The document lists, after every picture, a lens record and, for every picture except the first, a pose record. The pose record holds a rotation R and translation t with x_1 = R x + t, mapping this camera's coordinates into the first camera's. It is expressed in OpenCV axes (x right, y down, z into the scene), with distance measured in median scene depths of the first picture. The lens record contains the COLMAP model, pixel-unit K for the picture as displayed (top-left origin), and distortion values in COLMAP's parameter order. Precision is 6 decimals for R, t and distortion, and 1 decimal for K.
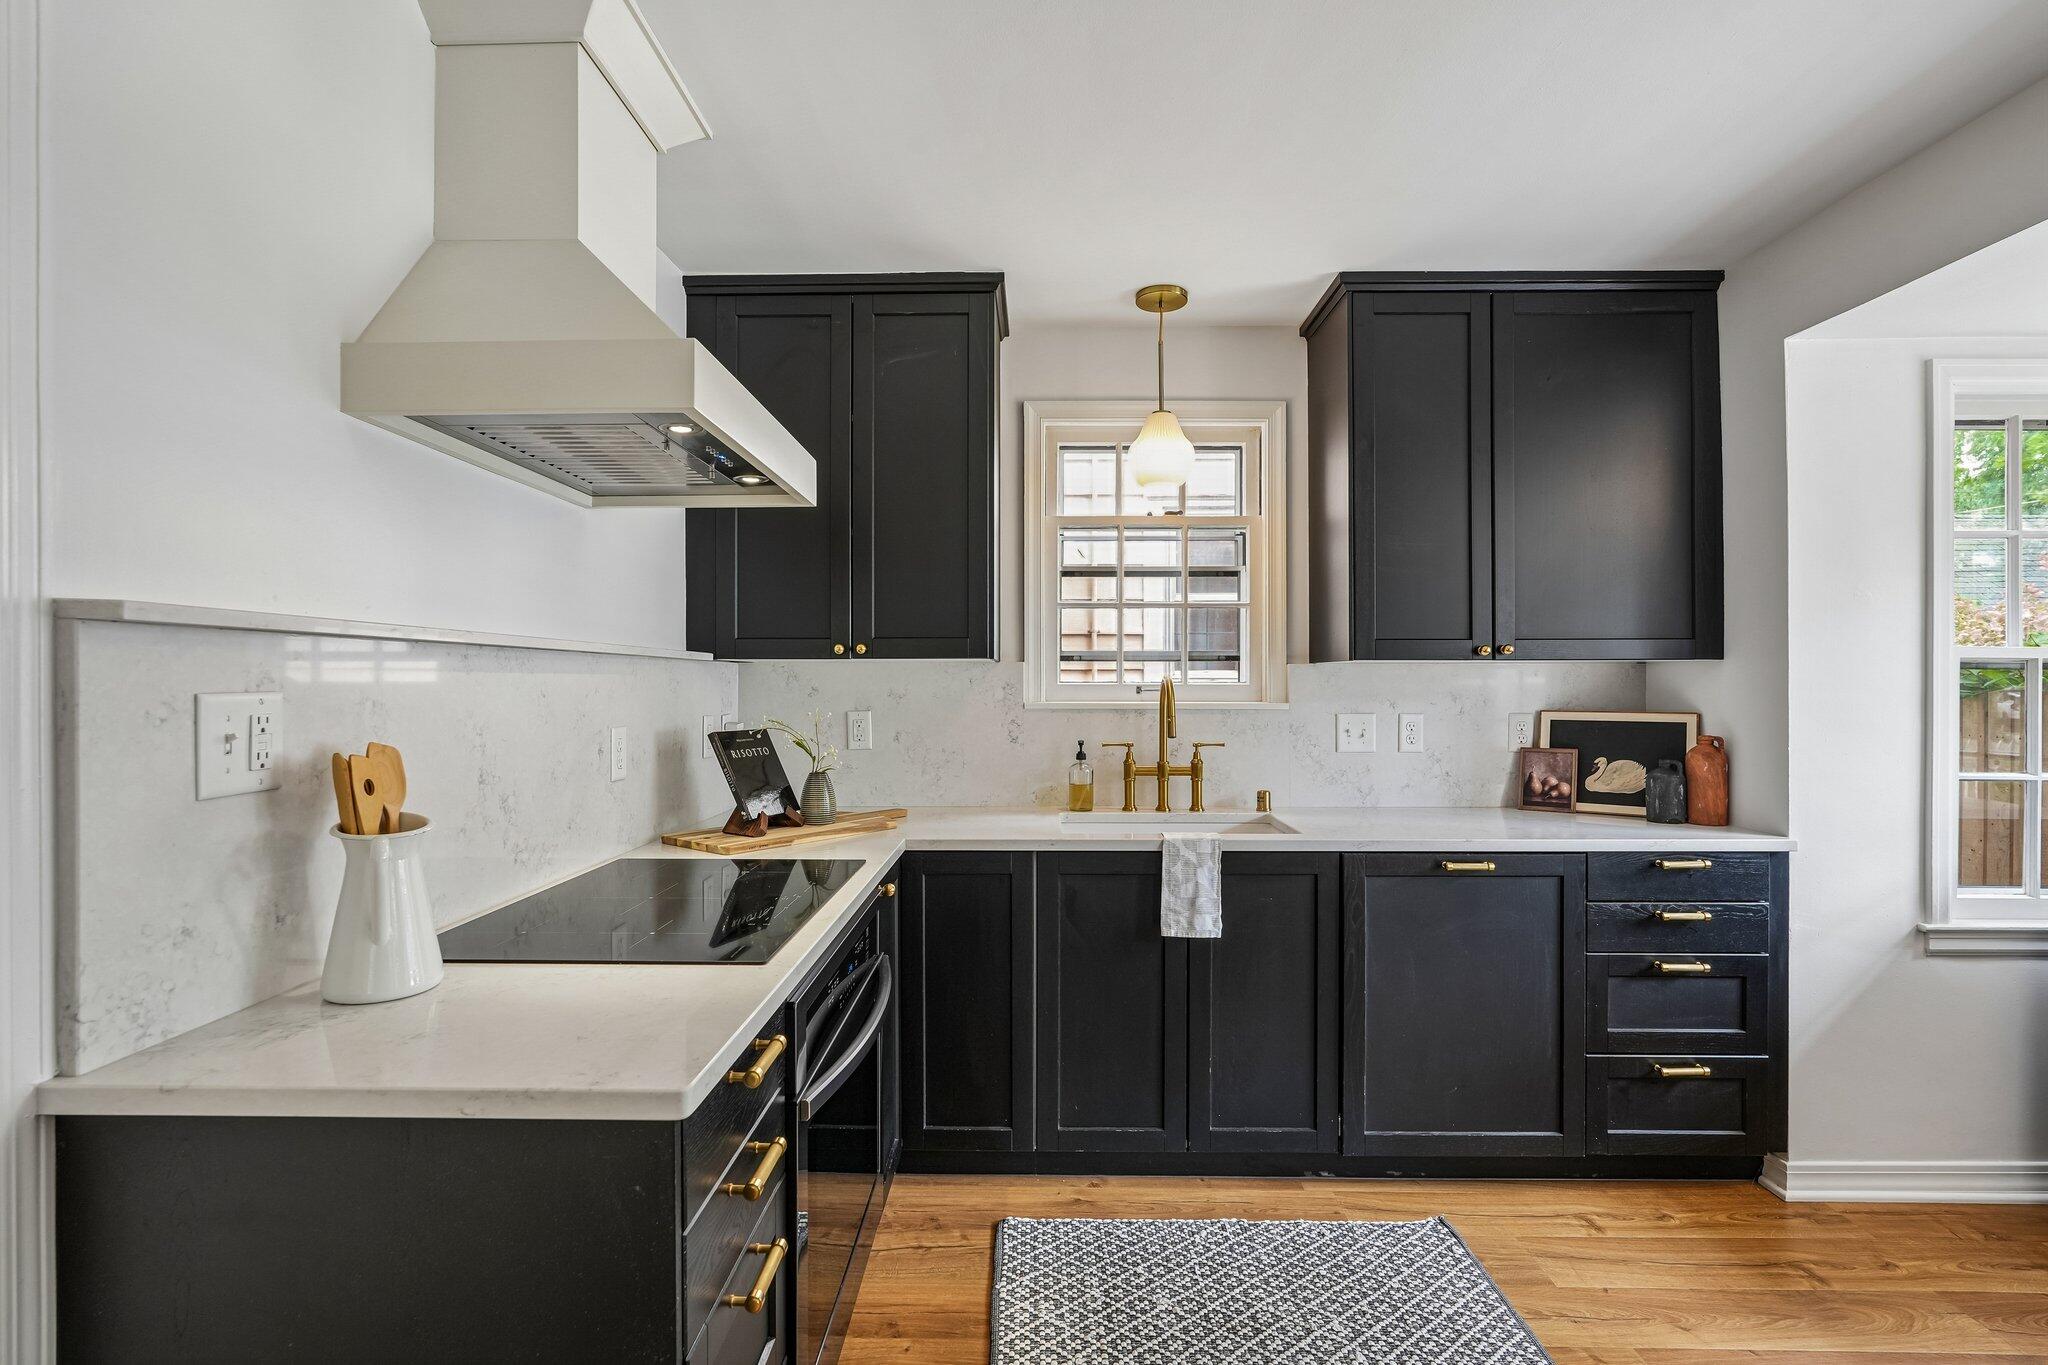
lens RADIAL K [[973.2, 0, 1024.0], [0, 973.2, 682.5], [0, 0, 1]] dist [-0.009673, 0.005631]
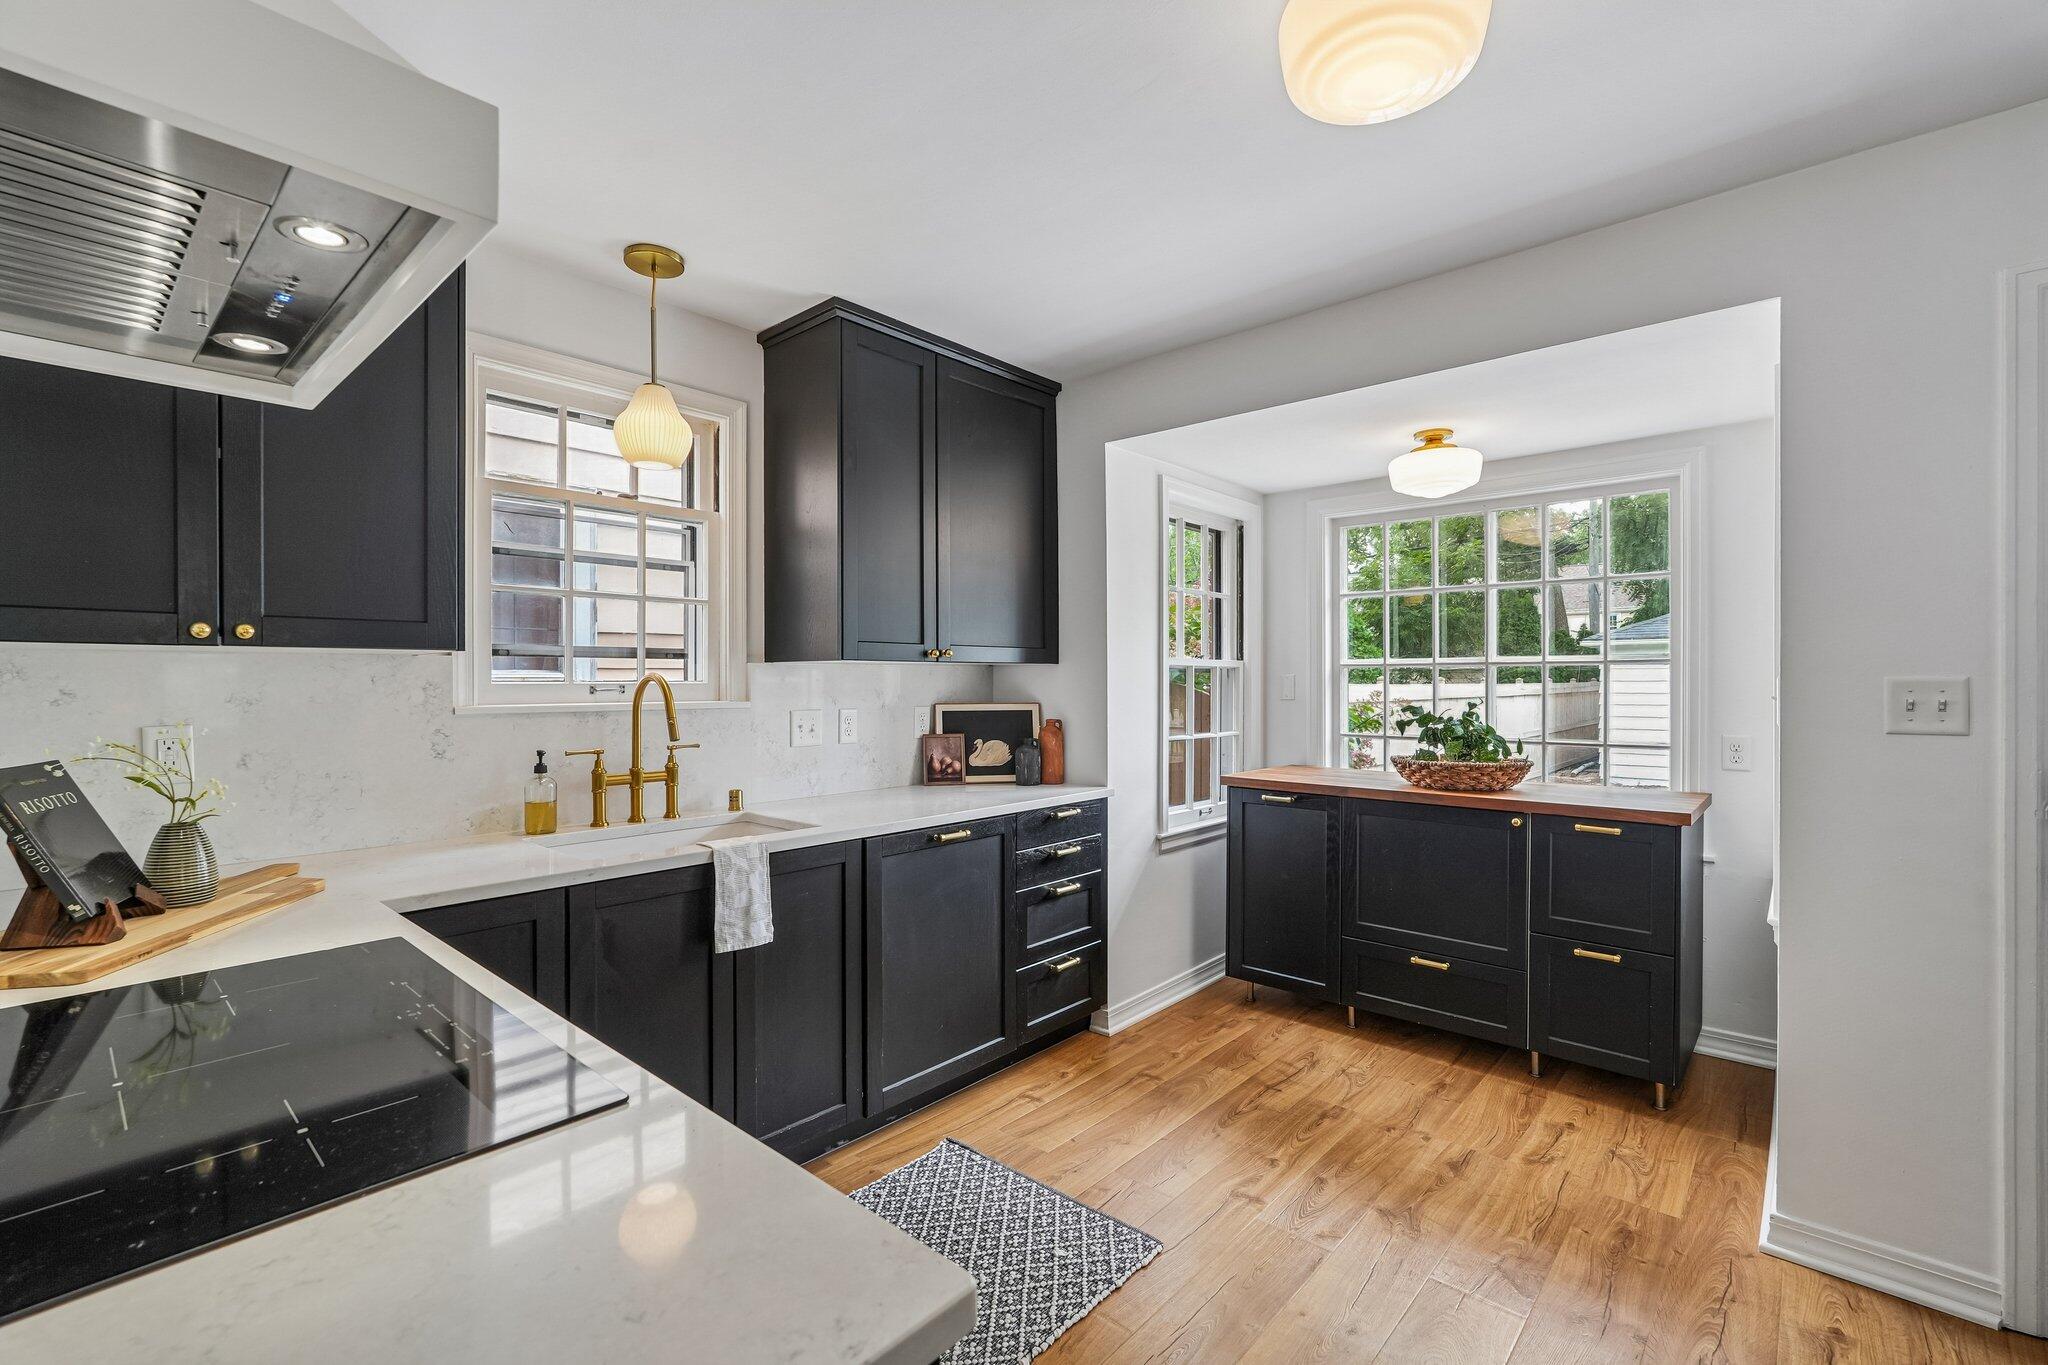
lens RADIAL K [[892.0, 0, 1024.0], [0, 892.0, 682.5], [0, 0, 1]] dist [-0.019795, 0.008557]
pose [[0.654615, -0.002550, 0.755958, -0.282626], [0.002572, 0.999996, 0.001145, 0.001347], [-0.755958, 0.001194, 0.654619, 0.204288]]
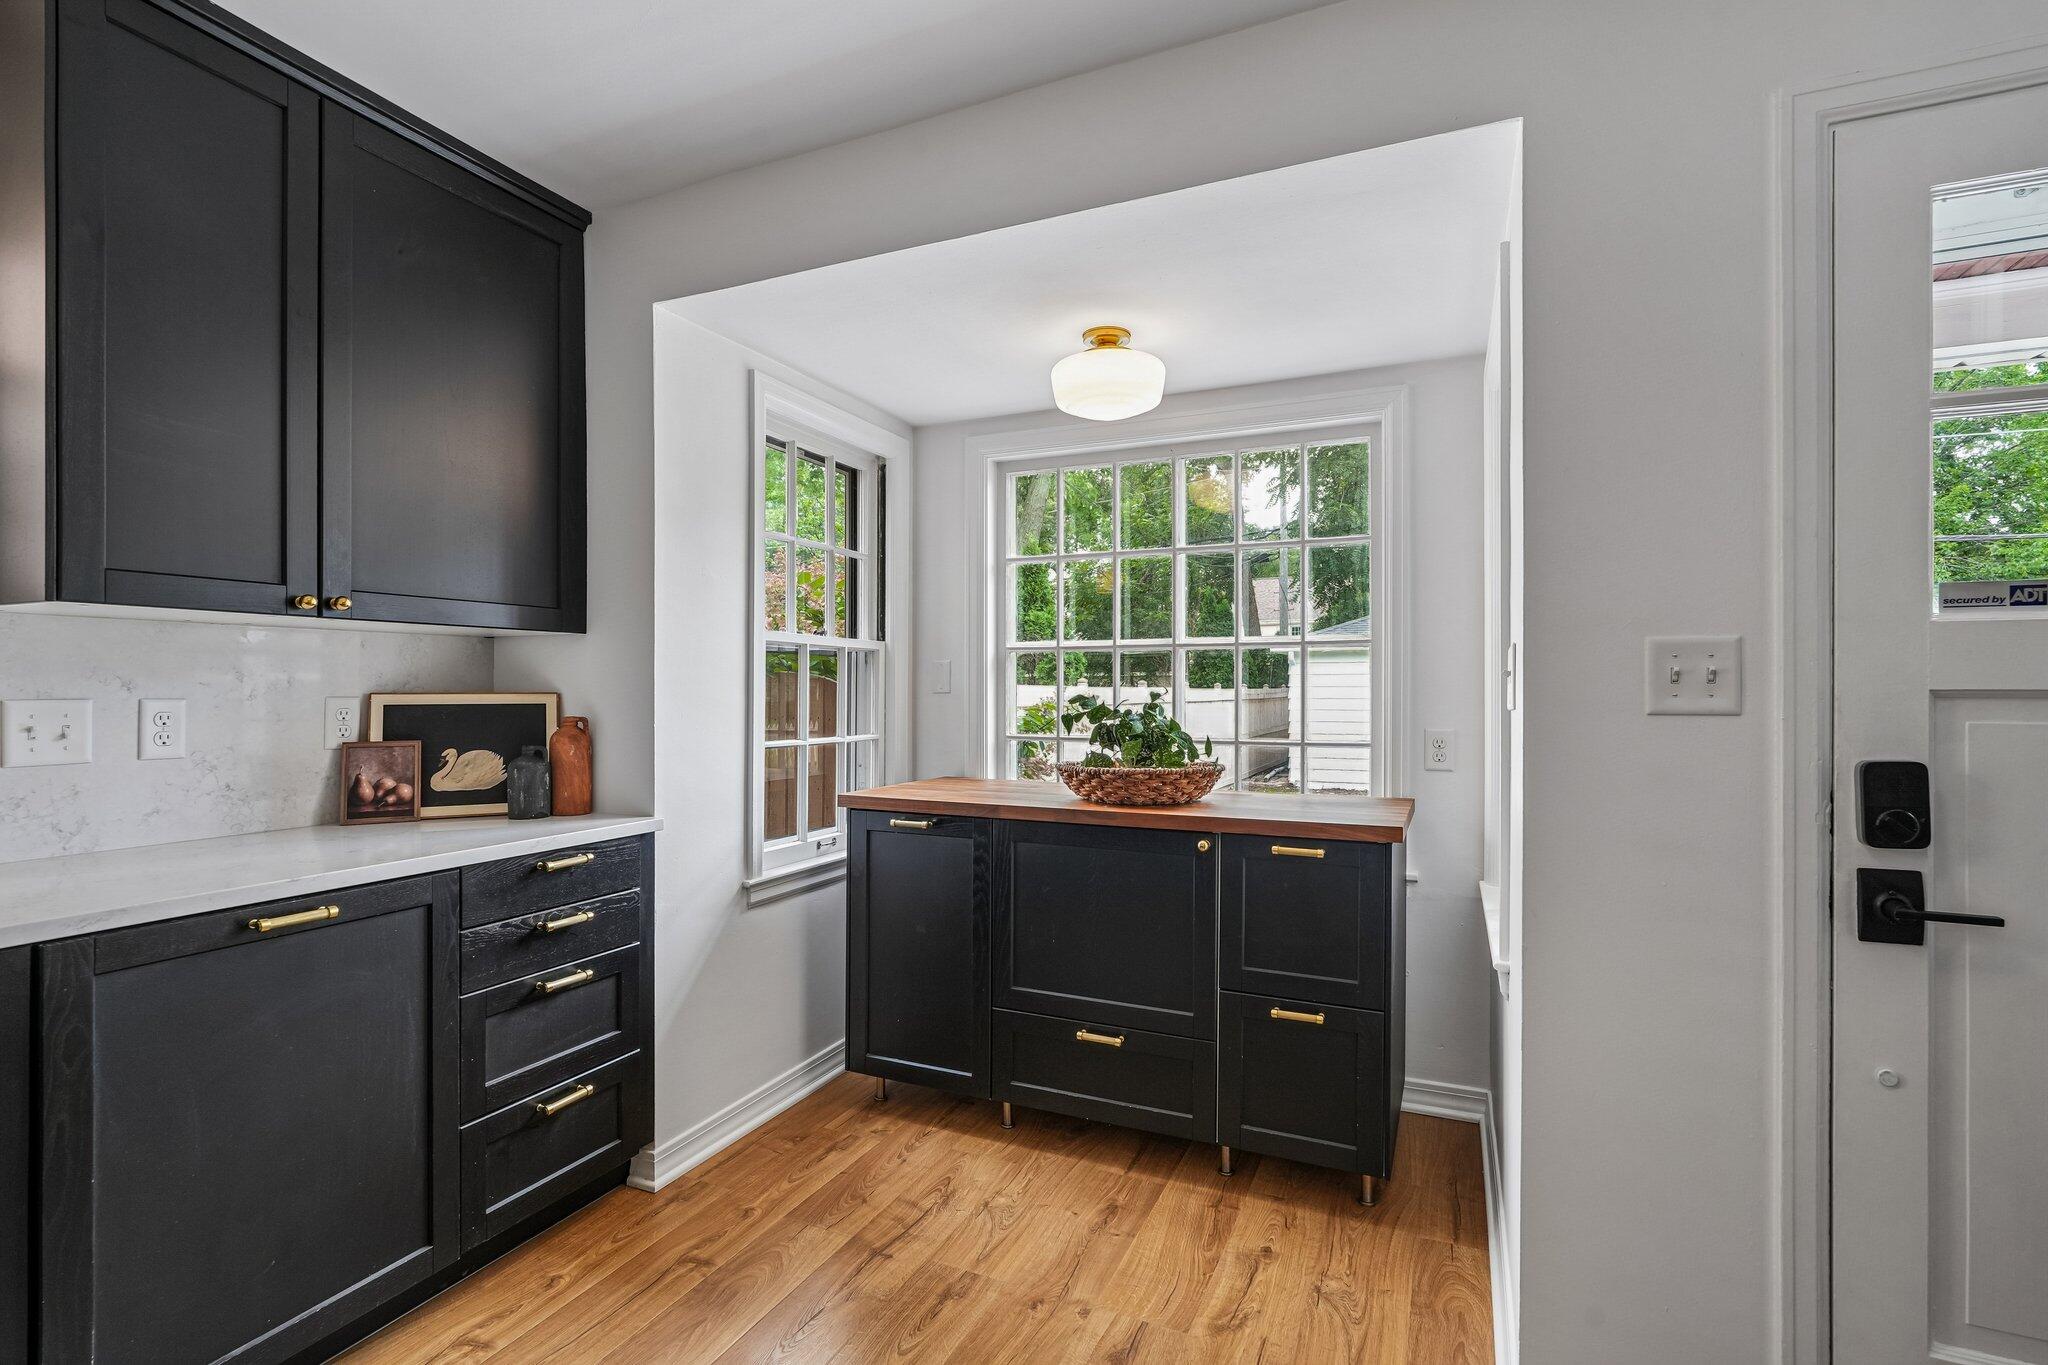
lens RADIAL K [[957.8, 0, 1026.5], [0, 957.8, 686.0], [0, 0, 1]] dist [-0.016128, 0.008053]
pose [[0.392796, 0.003539, 0.919619, 0.050479], [0.000407, 0.999992, -0.004022, 0.030532], [-0.919625, 0.001955, 0.392792, 0.261305]]
